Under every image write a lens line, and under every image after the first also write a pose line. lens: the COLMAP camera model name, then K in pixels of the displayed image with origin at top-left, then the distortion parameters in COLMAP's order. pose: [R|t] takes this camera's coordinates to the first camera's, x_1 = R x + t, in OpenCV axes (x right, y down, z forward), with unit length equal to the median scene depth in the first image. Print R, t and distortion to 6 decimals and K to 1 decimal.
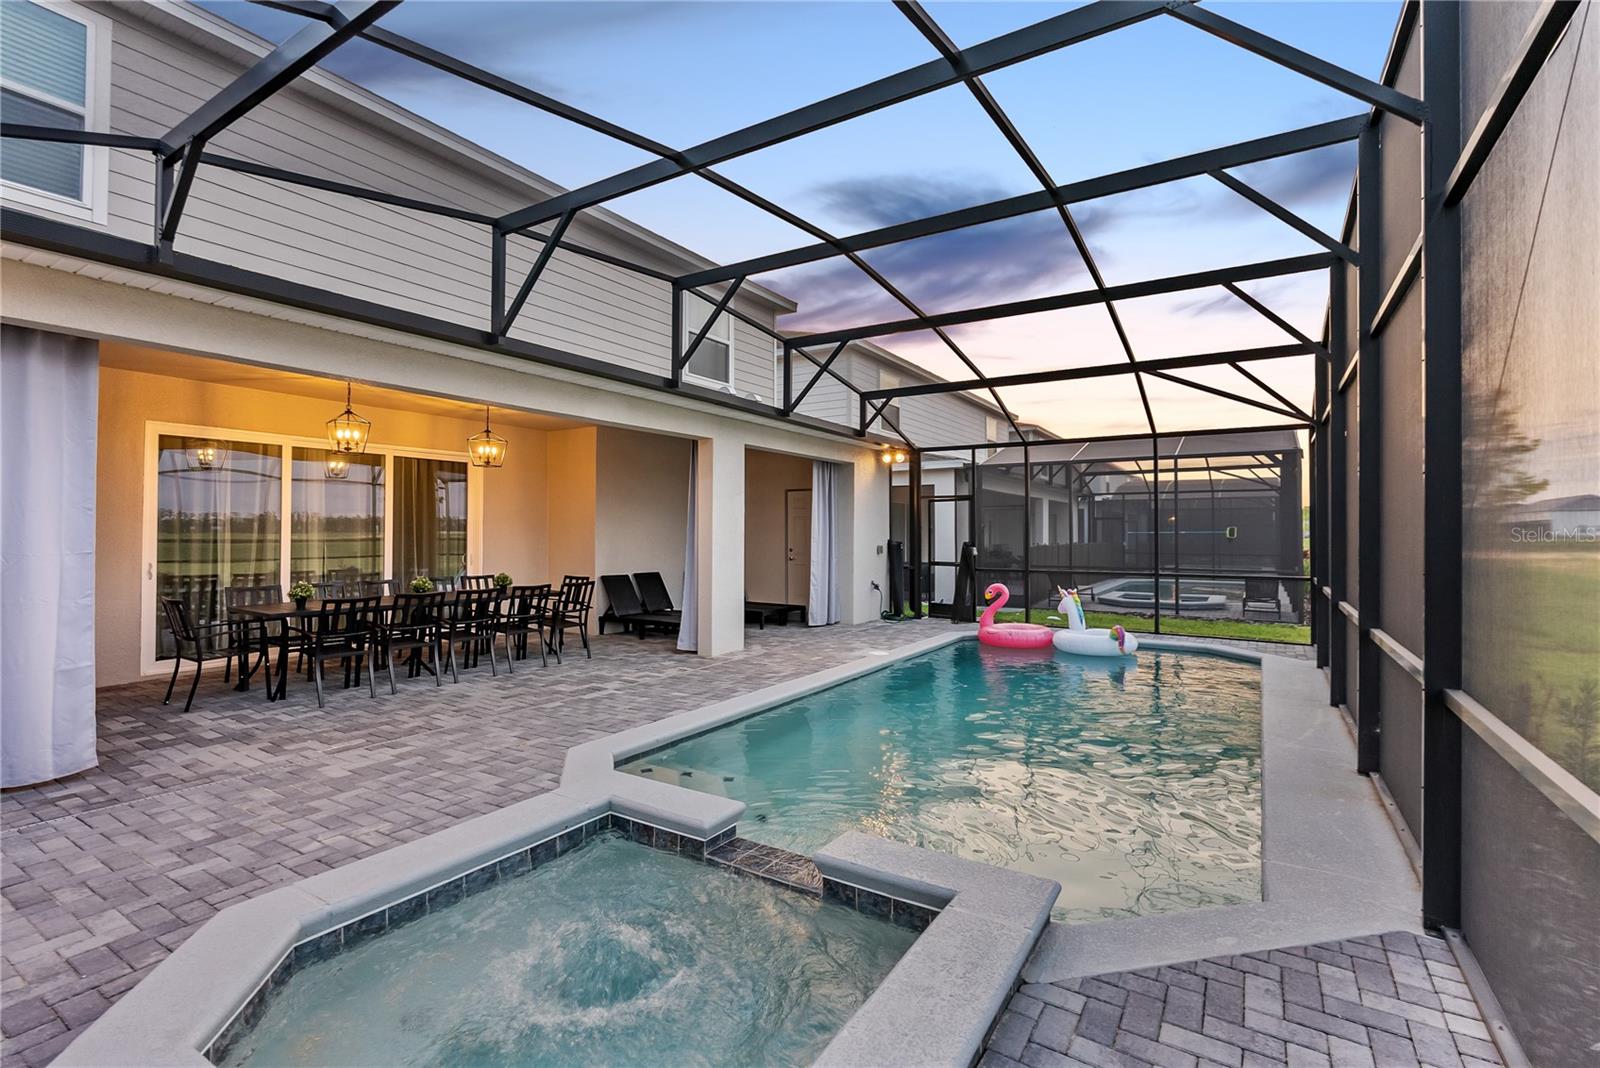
lens RADIAL K [[726.5, 0, 799.5], [0, 726.5, 522.0], [0, 0, 1]] dist [-0.004458, 0.000241]
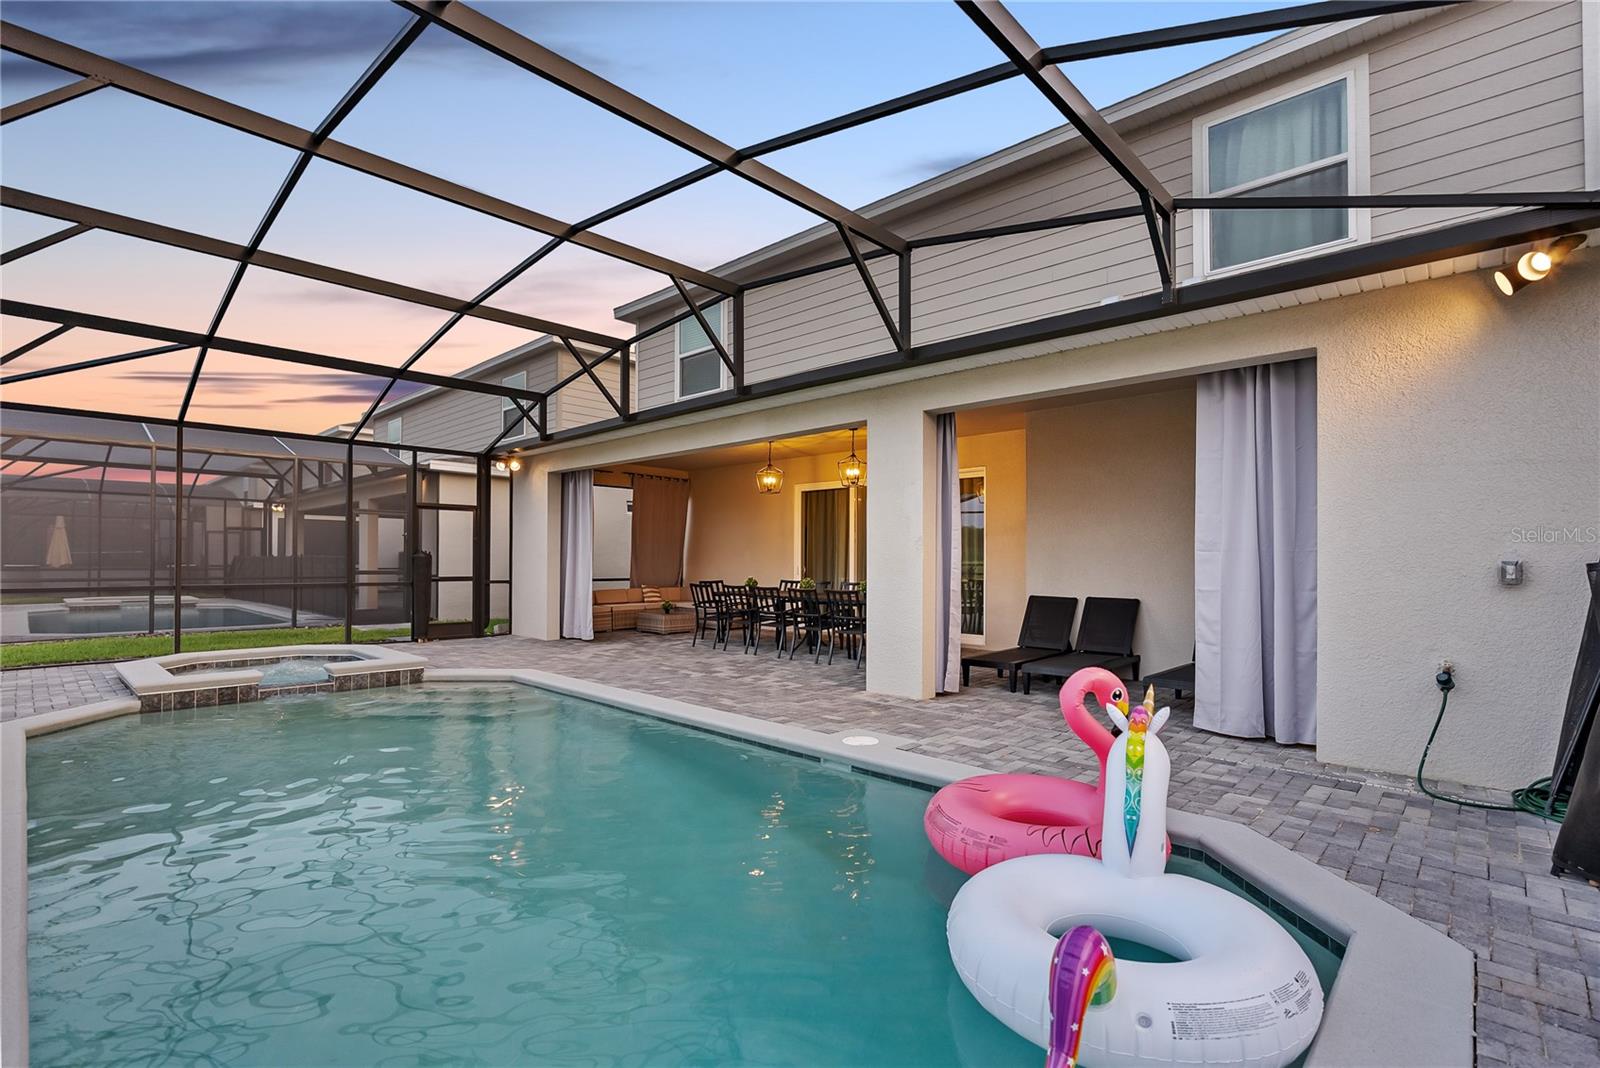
lens RADIAL K [[750.7, 0, 756.4], [0, 750.7, 543.4], [0, 0, 1]] dist [-0.024665, 0.000110]
pose [[-0.230807, -0.017556, -0.972841, 0.632264], [0.020057, 0.999539, -0.022796, 0.032178], [0.972793, -0.024774, -0.230348, 0.944498]]
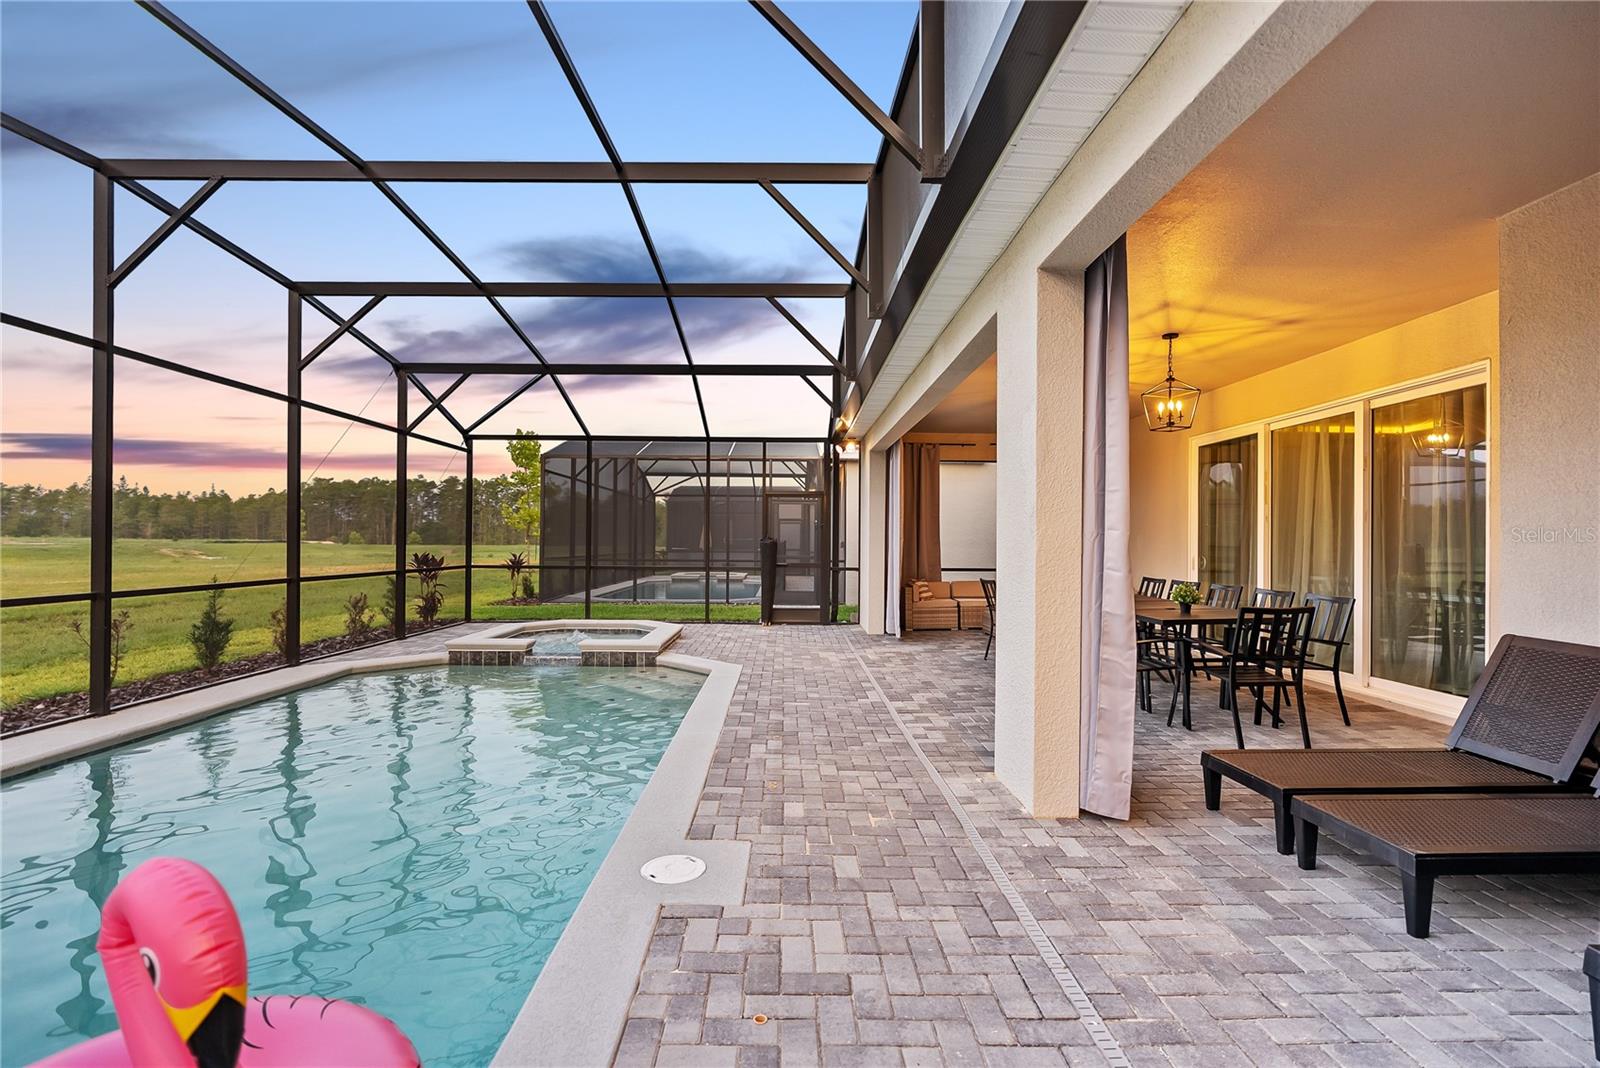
lens RADIAL K [[712.6, 0, 795.5], [0, 712.6, 541.6], [0, 0, 1]] dist [-0.000093, 0.000158]
pose [[-0.836024, -0.004954, -0.548671, 0.215488], [0.005981, 0.999818, -0.018141, 0.034829], [0.548661, -0.018448, -0.835842, 1.159740]]
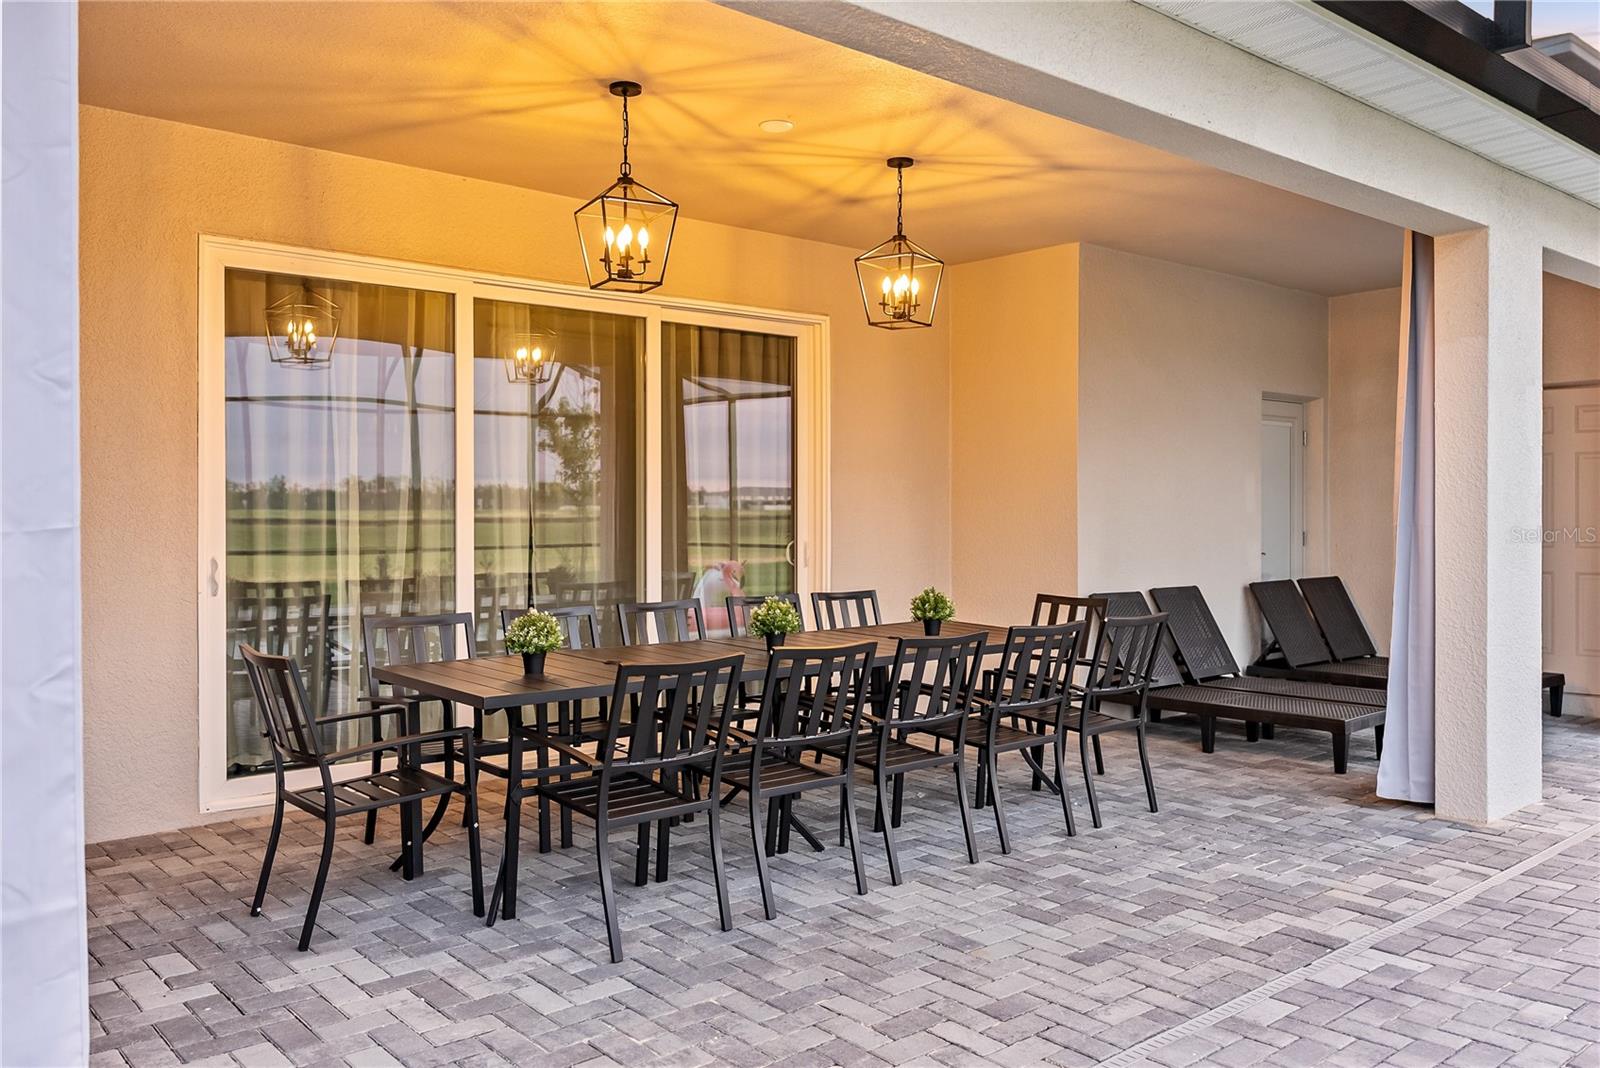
lens RADIAL K [[1267.0, 0, 796.6], [0, 1267.0, 517.1], [0, 0, 1]] dist [0.007130, 0.000275]
pose [[0.957483, -0.001748, -0.288484, -0.232602], [0.008226, 0.999740, 0.021245, 0.012237], [0.288372, -0.022715, 0.957249, 0.252467]]
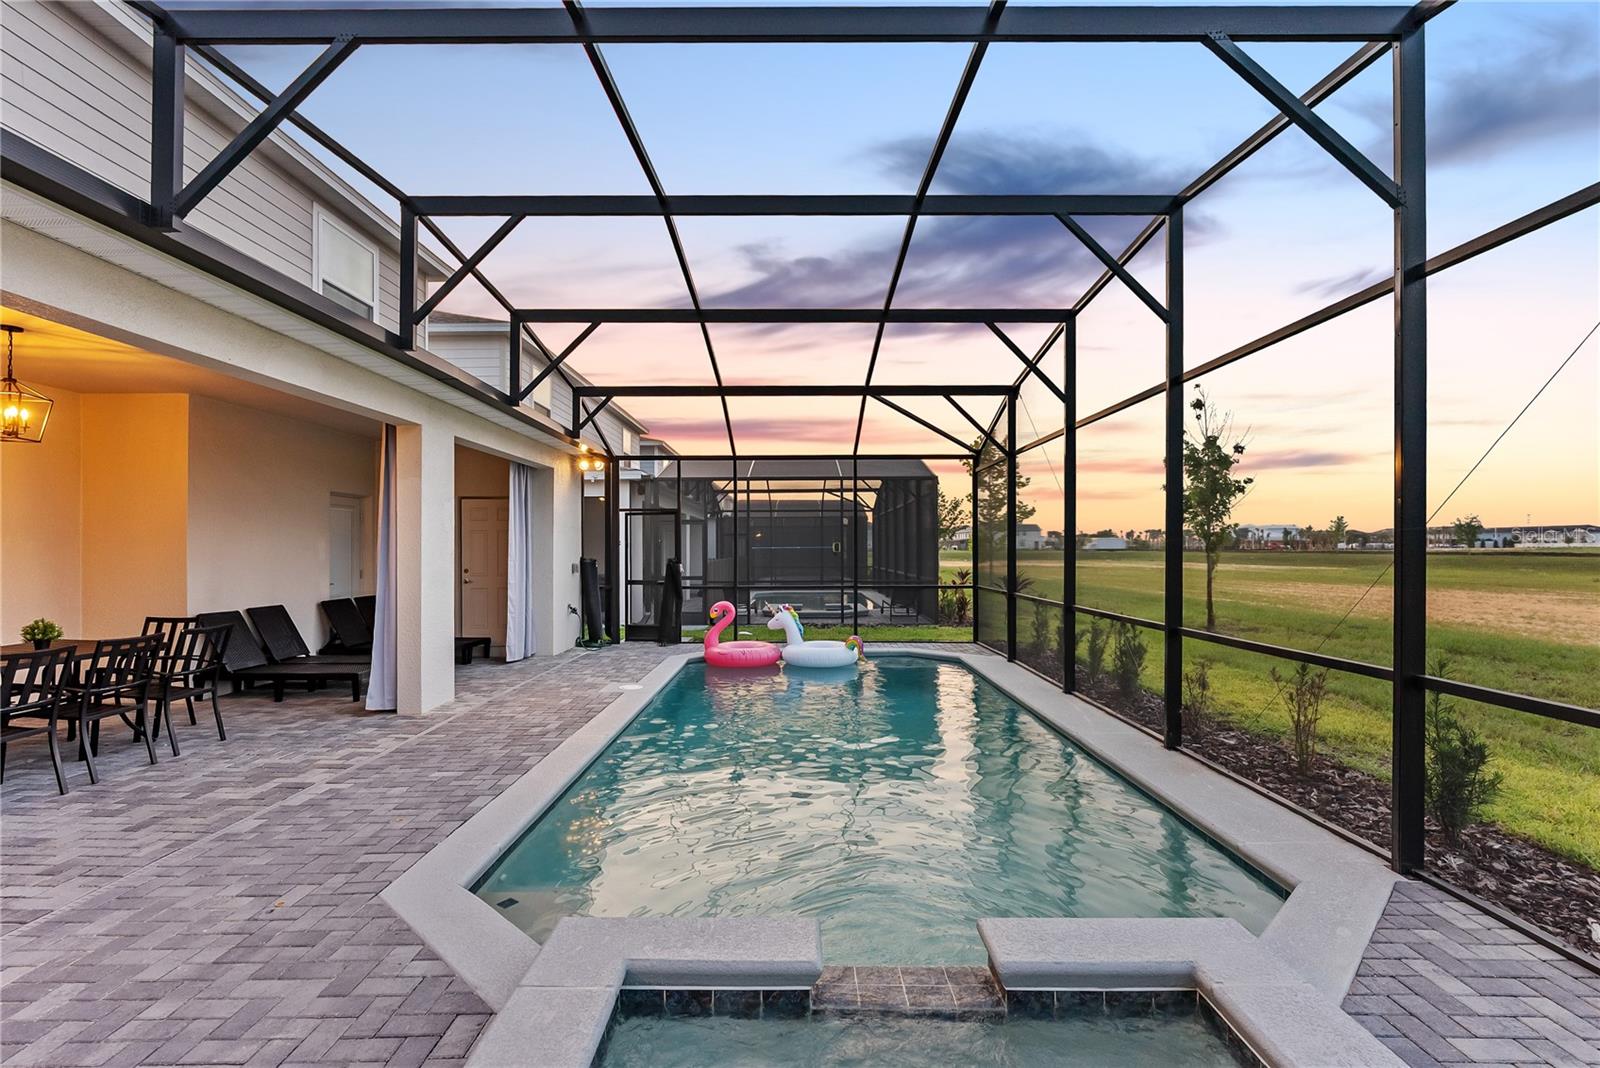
lens RADIAL K [[733.4, 0, 793.9], [0, 733.4, 542.8], [0, 0, 1]] dist [-0.004357, 0.000941]
pose [[0.848901, -0.000699, 0.528551, -0.167919], [-0.003136, 0.999975, 0.006359, 0.001044], [-0.528542, -0.007056, 0.848878, 0.132807]]
